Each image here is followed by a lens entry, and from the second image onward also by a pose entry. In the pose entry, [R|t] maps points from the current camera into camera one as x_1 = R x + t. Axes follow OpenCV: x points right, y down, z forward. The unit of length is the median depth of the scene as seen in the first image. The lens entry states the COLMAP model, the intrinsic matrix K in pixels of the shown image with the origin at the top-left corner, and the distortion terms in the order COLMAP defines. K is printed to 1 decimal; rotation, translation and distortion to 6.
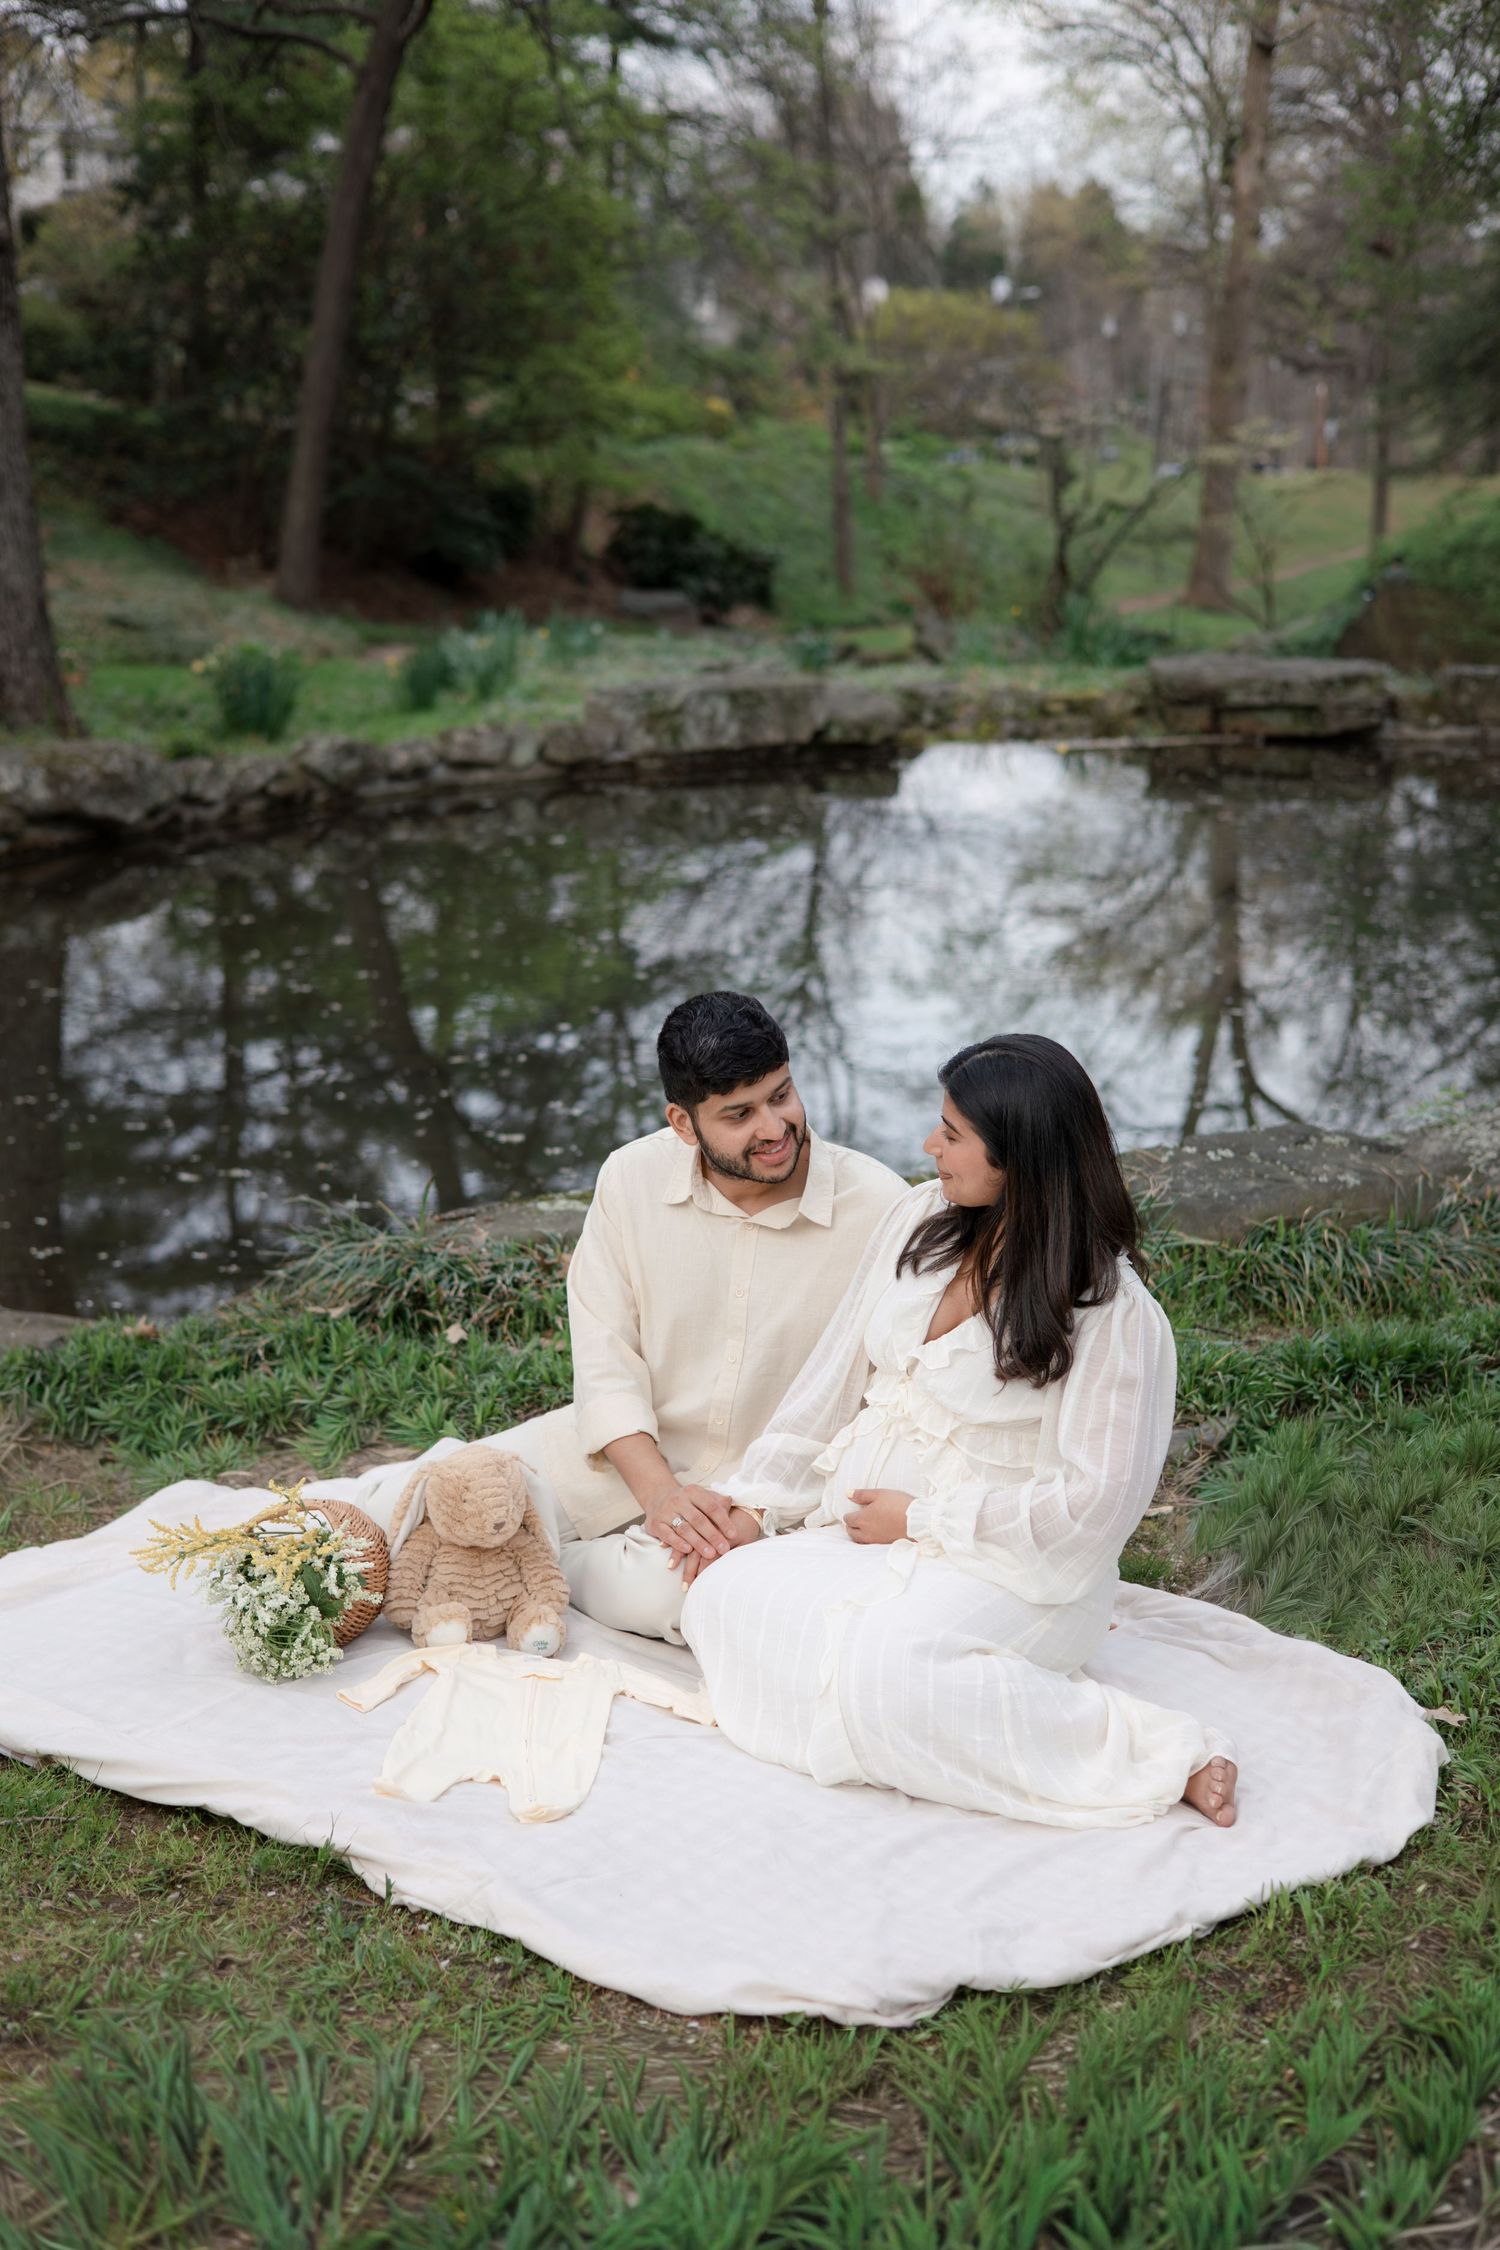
lens RADIAL K [[3240.6, 0, 750.8], [0, 3240.6, 1051.4], [0, 0, 1]] dist [-0.012429, -0.015333]
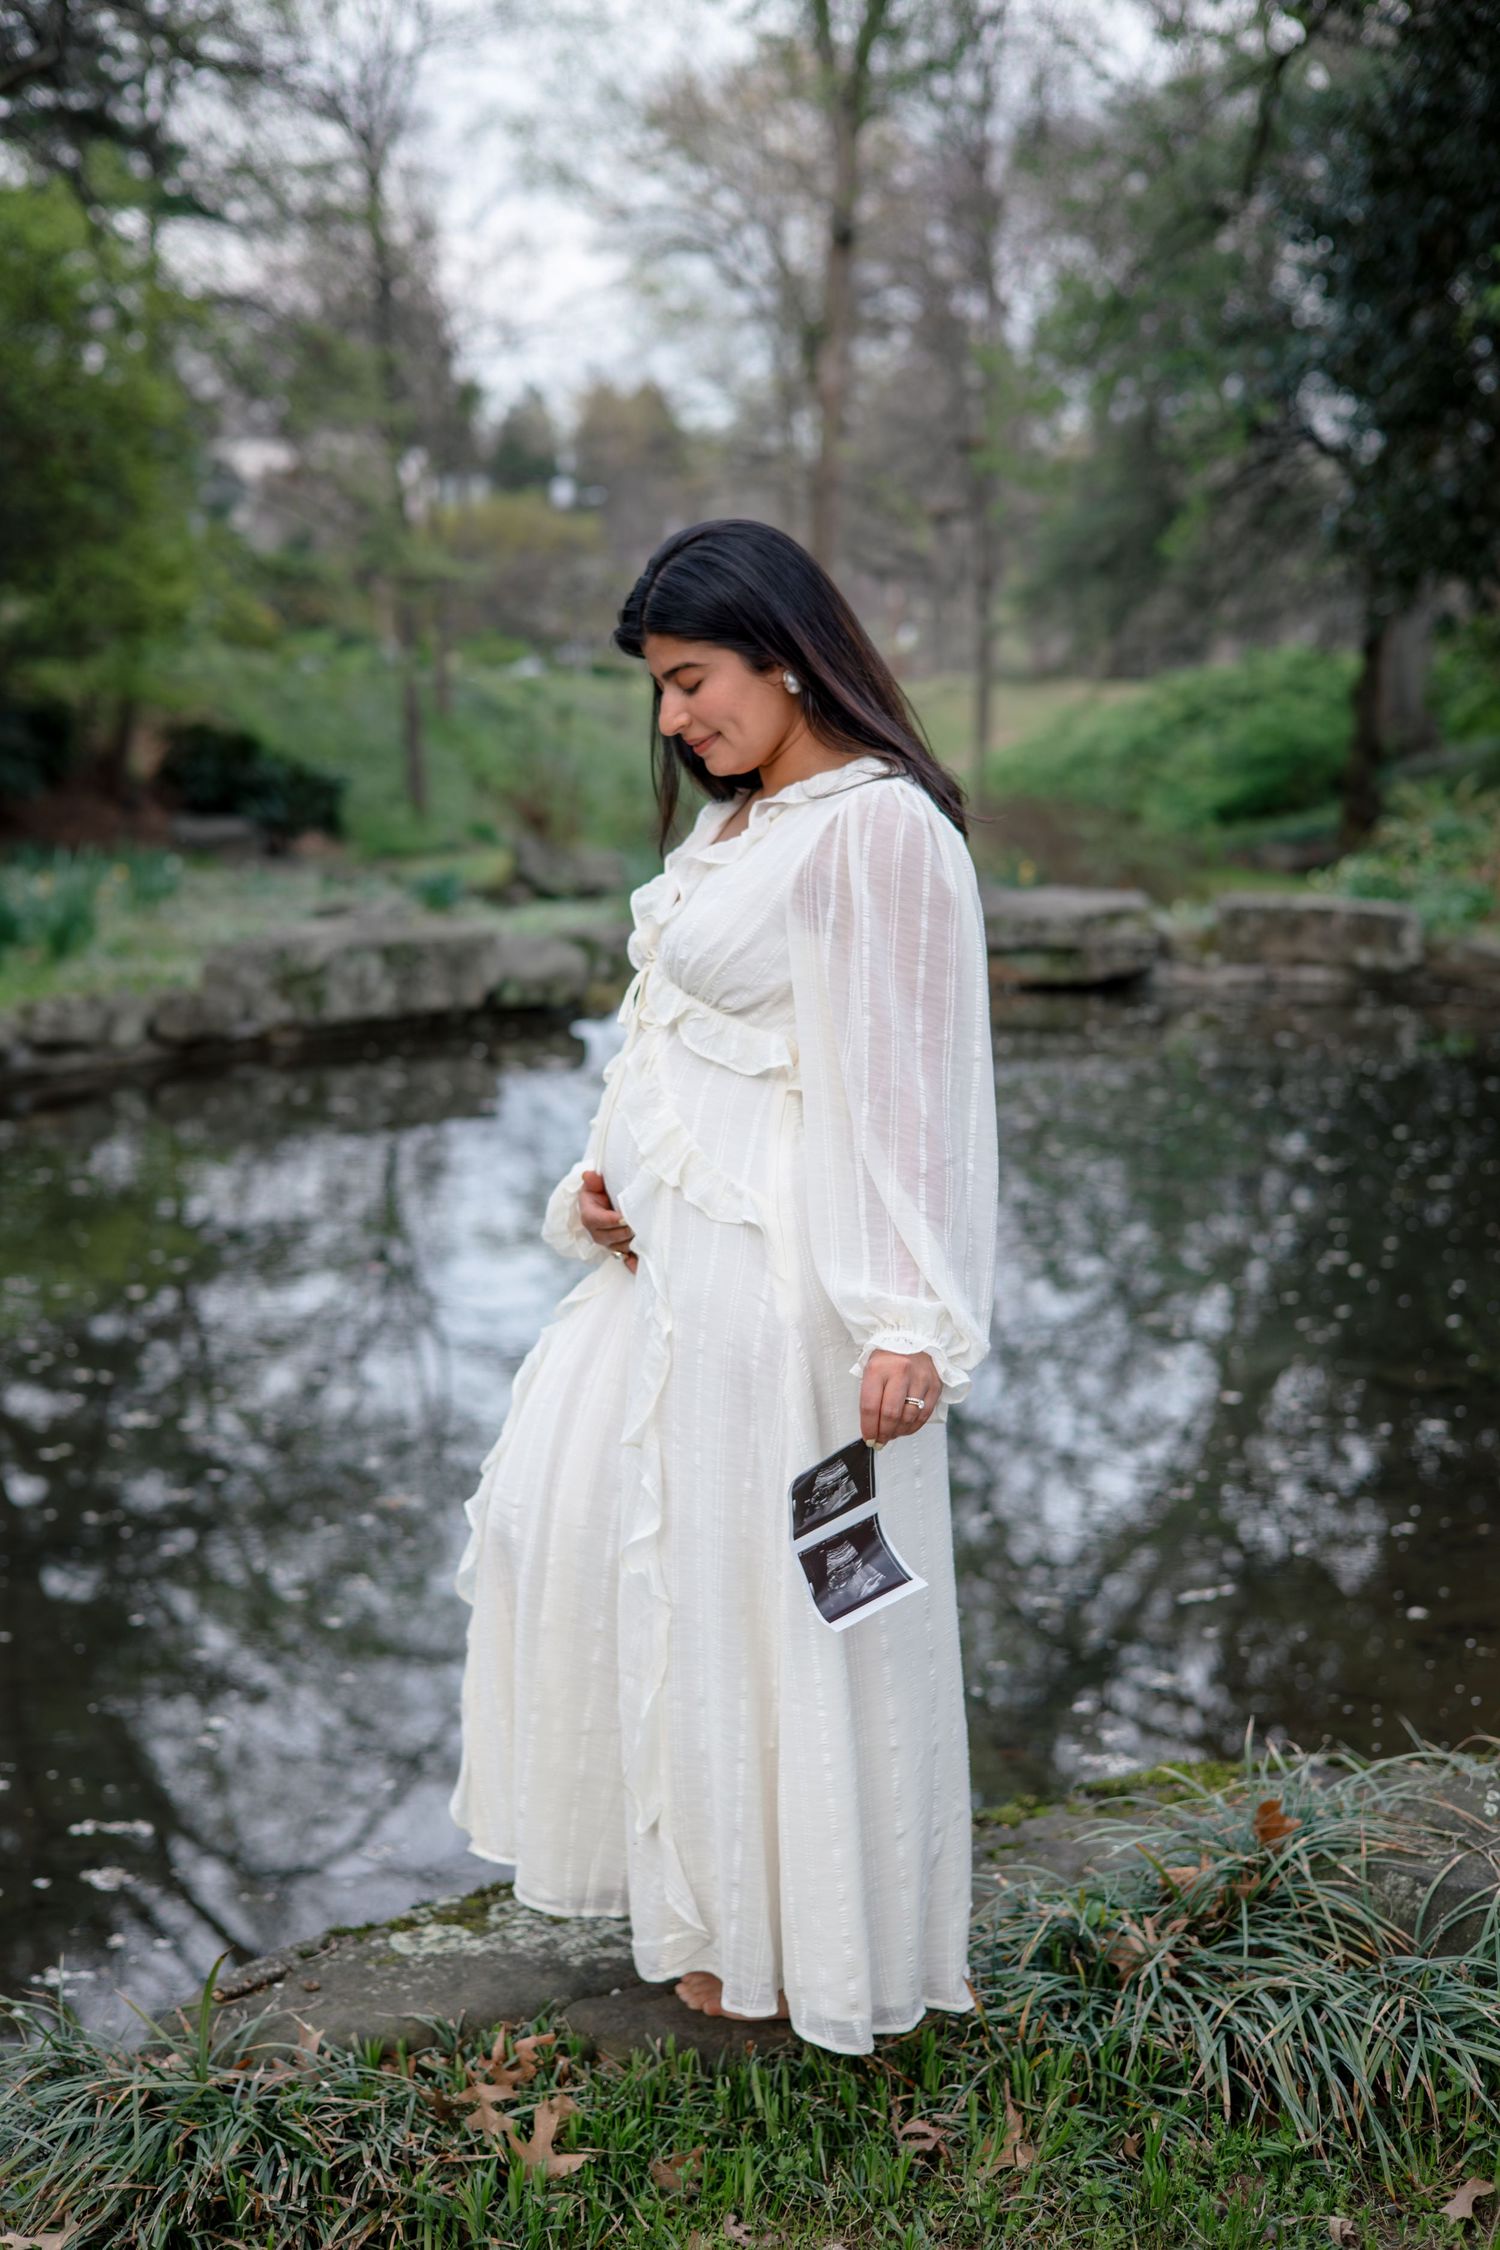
lens RADIAL K [[3240.6, 0, 750.8], [0, 3240.6, 1051.4], [0, 0, 1]] dist [-0.012429, -0.015333]
pose [[0.988268, -0.024999, 0.150667, -0.020149], [0.034956, 0.997350, -0.063800, -0.016110], [-0.148673, 0.068318, 0.986524, 0.102770]]
